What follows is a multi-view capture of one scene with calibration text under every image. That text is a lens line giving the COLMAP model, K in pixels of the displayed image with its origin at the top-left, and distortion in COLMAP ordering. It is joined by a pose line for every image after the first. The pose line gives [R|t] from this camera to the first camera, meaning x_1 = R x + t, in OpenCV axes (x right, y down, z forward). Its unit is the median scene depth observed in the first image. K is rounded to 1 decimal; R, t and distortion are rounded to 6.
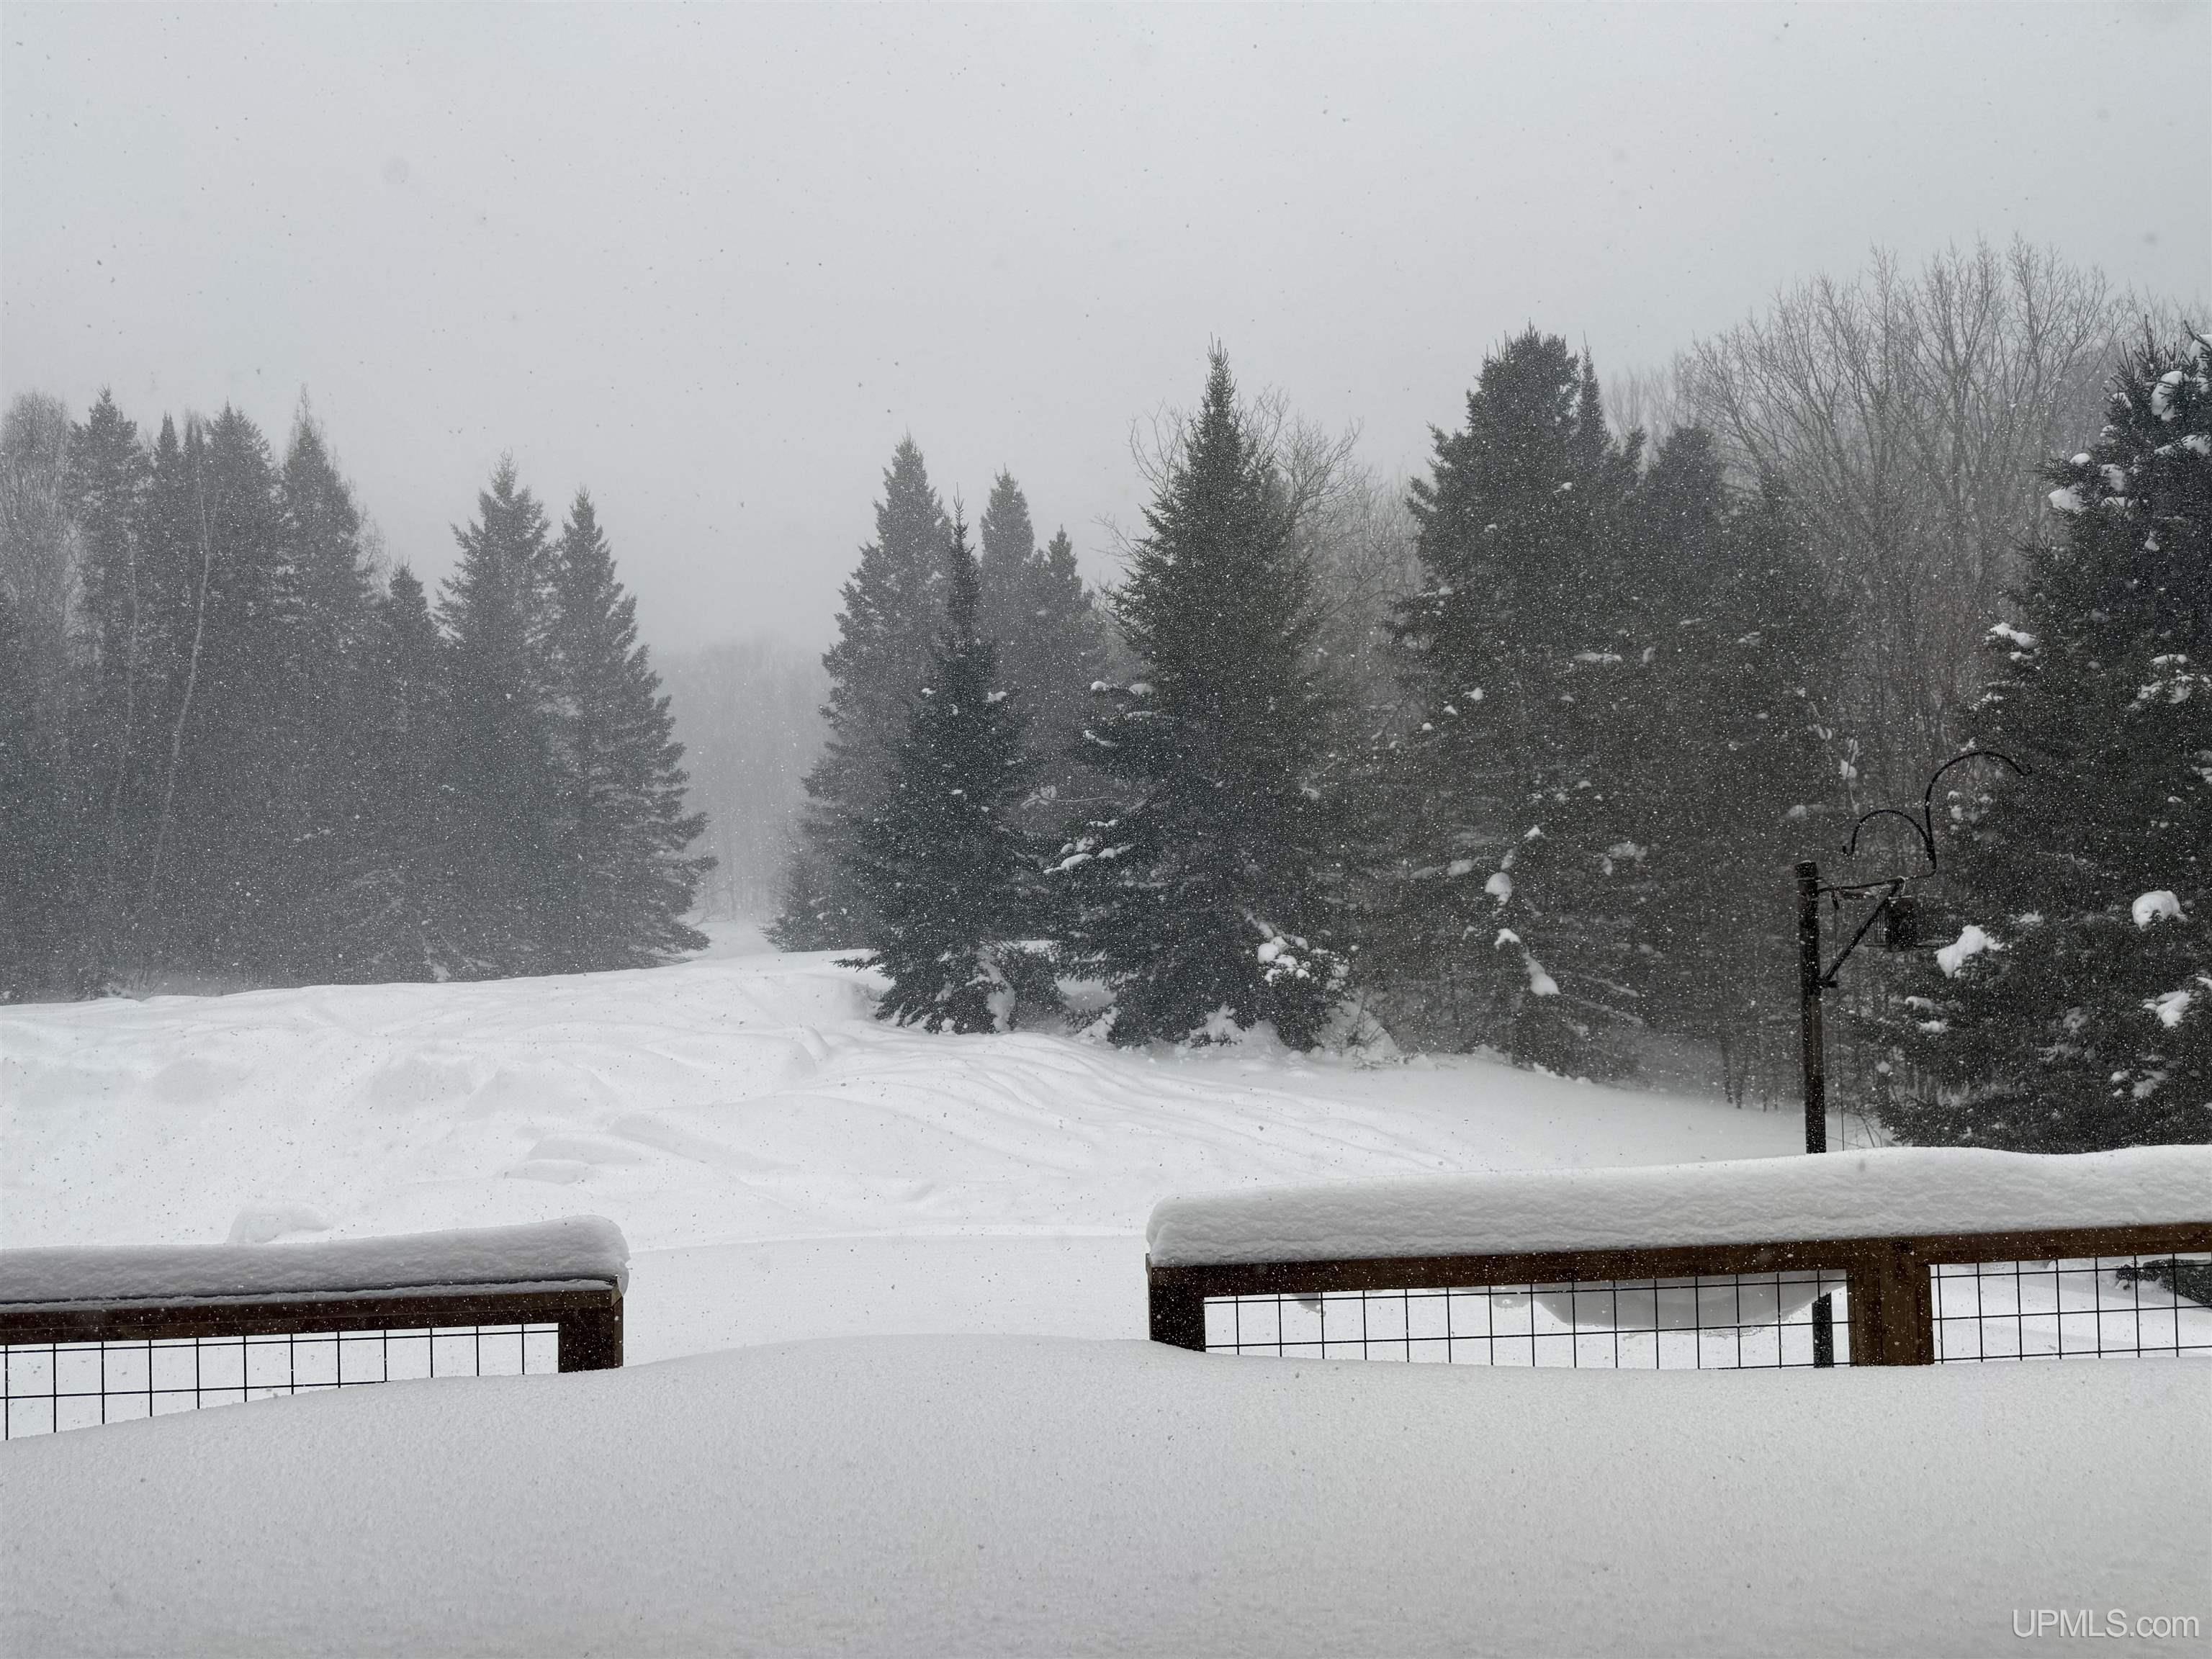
lens RADIAL K [[1535.3, 0, 1102.6], [0, 1535.3, 833.0], [0, 0, 1]] dist [0.119028, -0.125243]
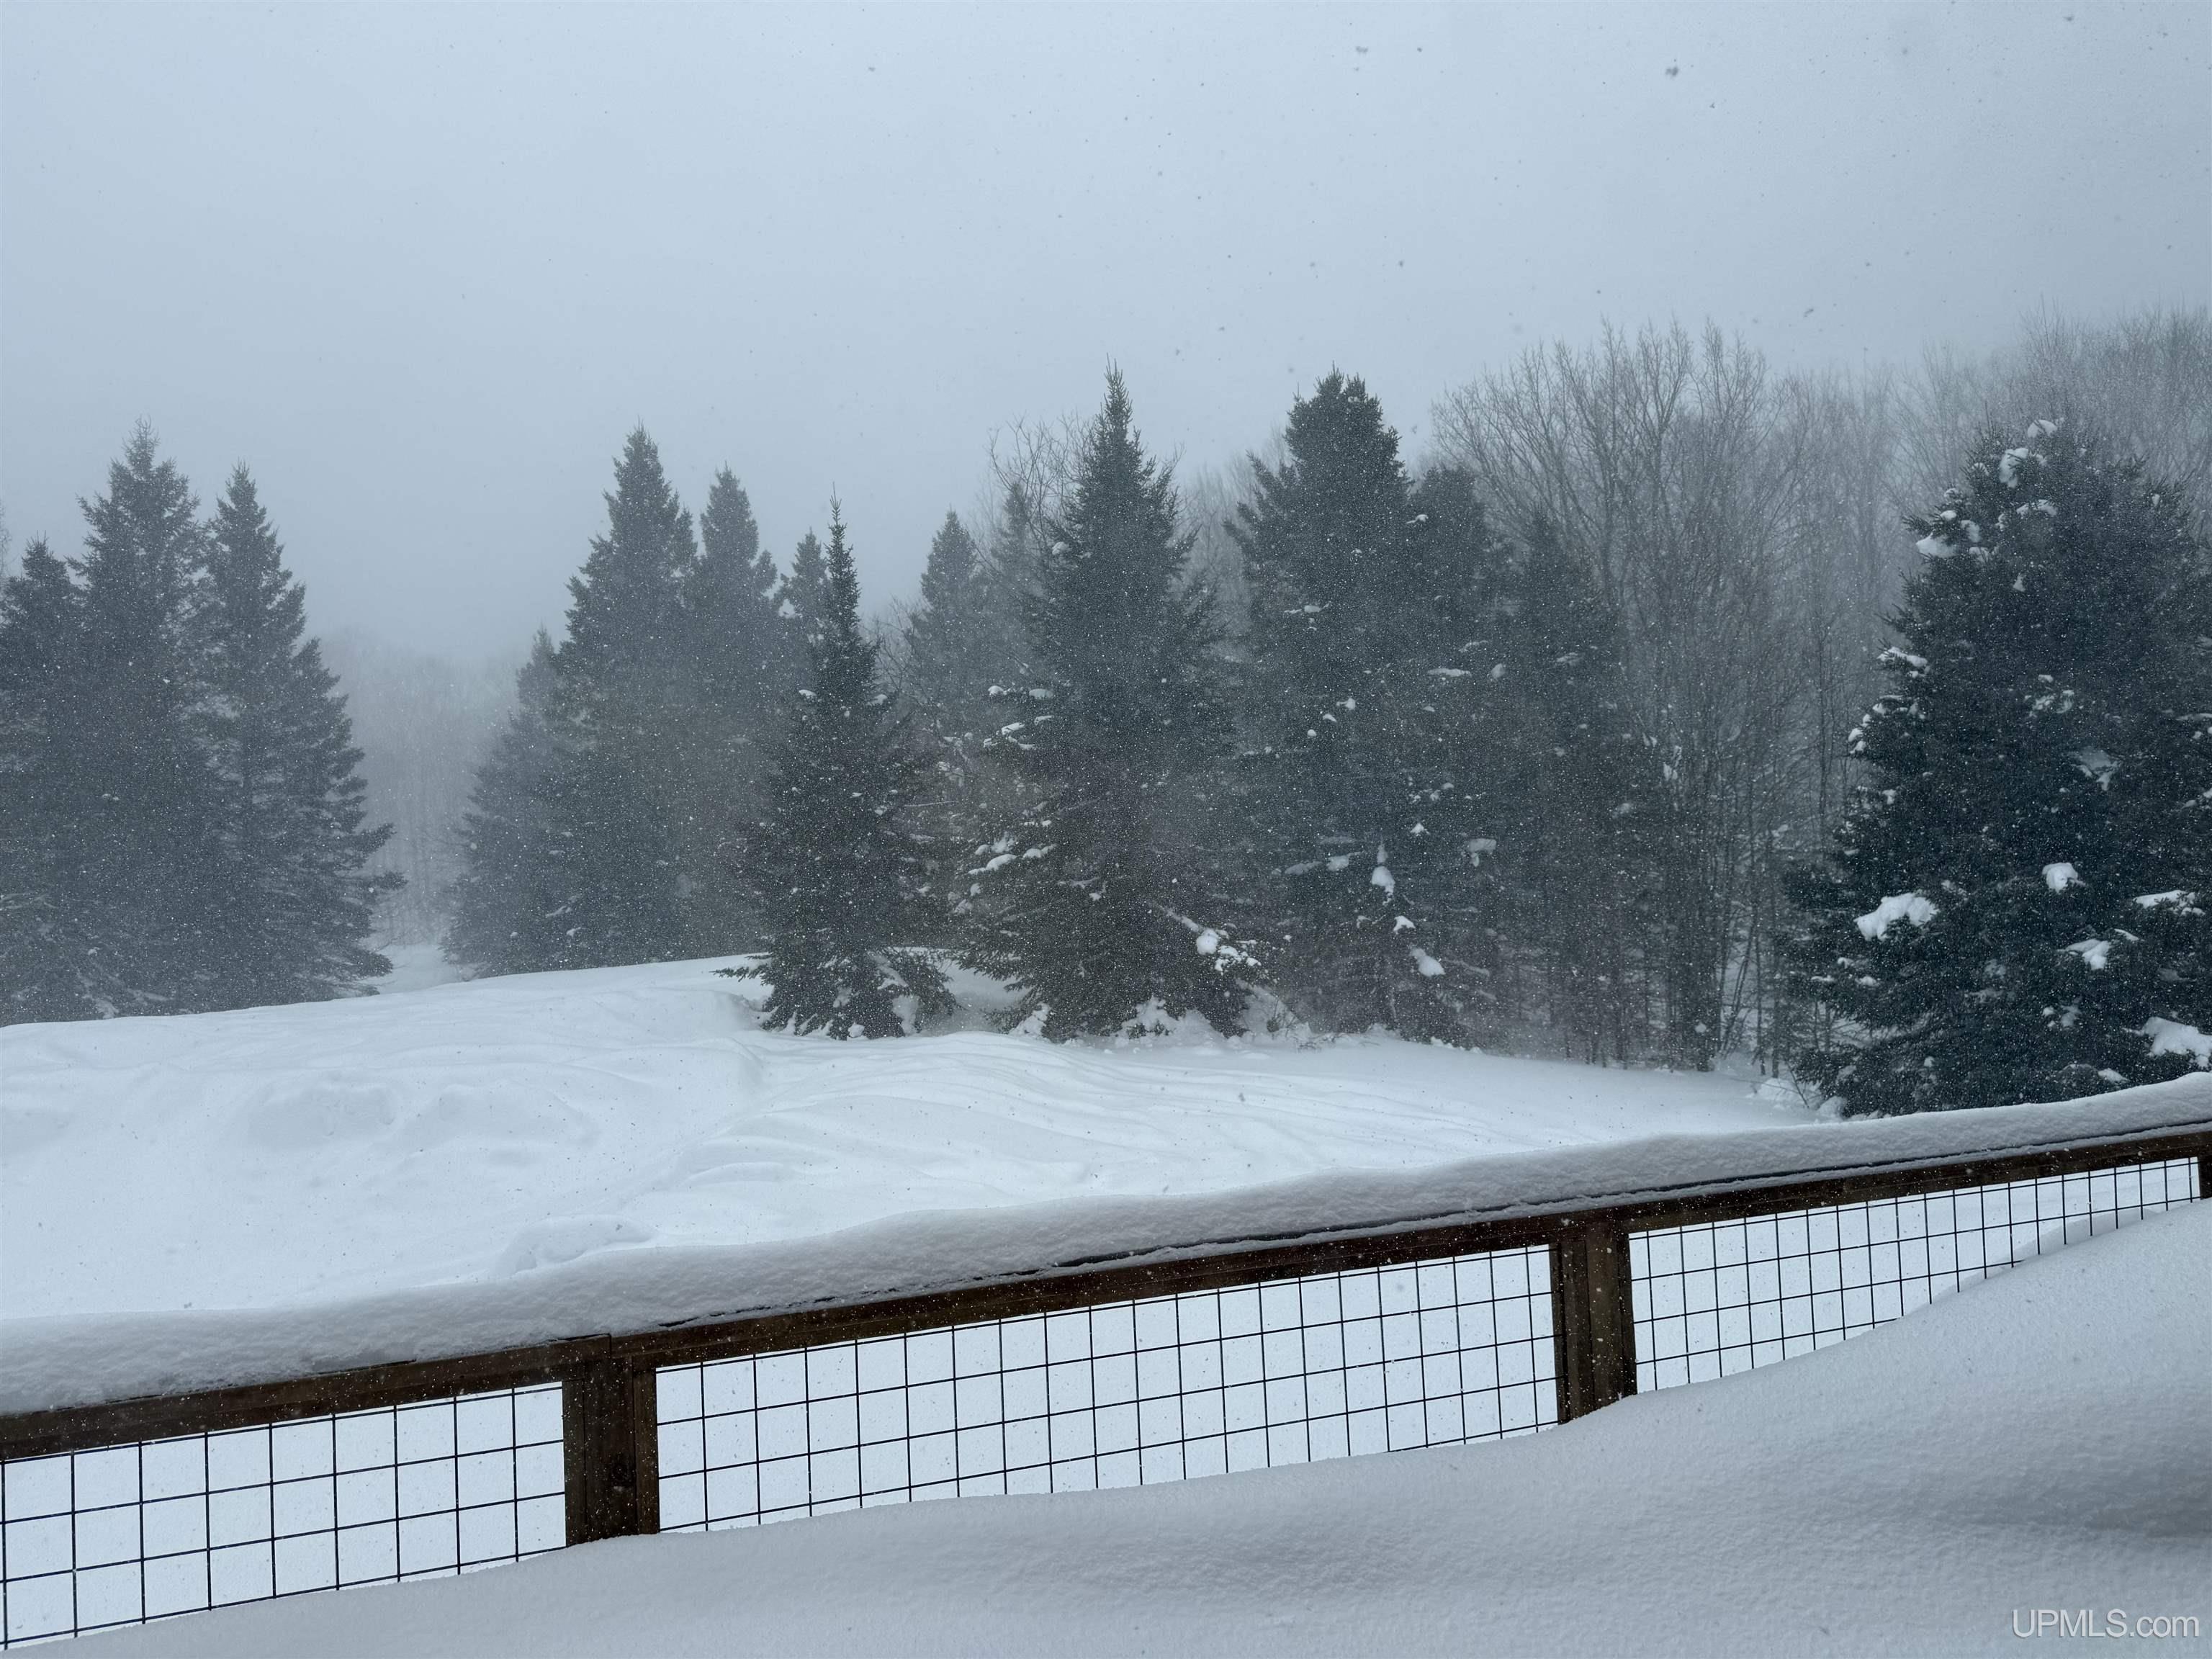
lens RADIAL K [[1543.3, 0, 1107.3], [0, 1543.3, 830.3], [0, 0, 1]] dist [0.121928, -0.162992]
pose [[0.964465, -0.010320, 0.264011, -0.201861], [0.012716, 0.999892, -0.007368, 0.005406], [-0.263906, 0.010463, 0.964492, -0.005162]]
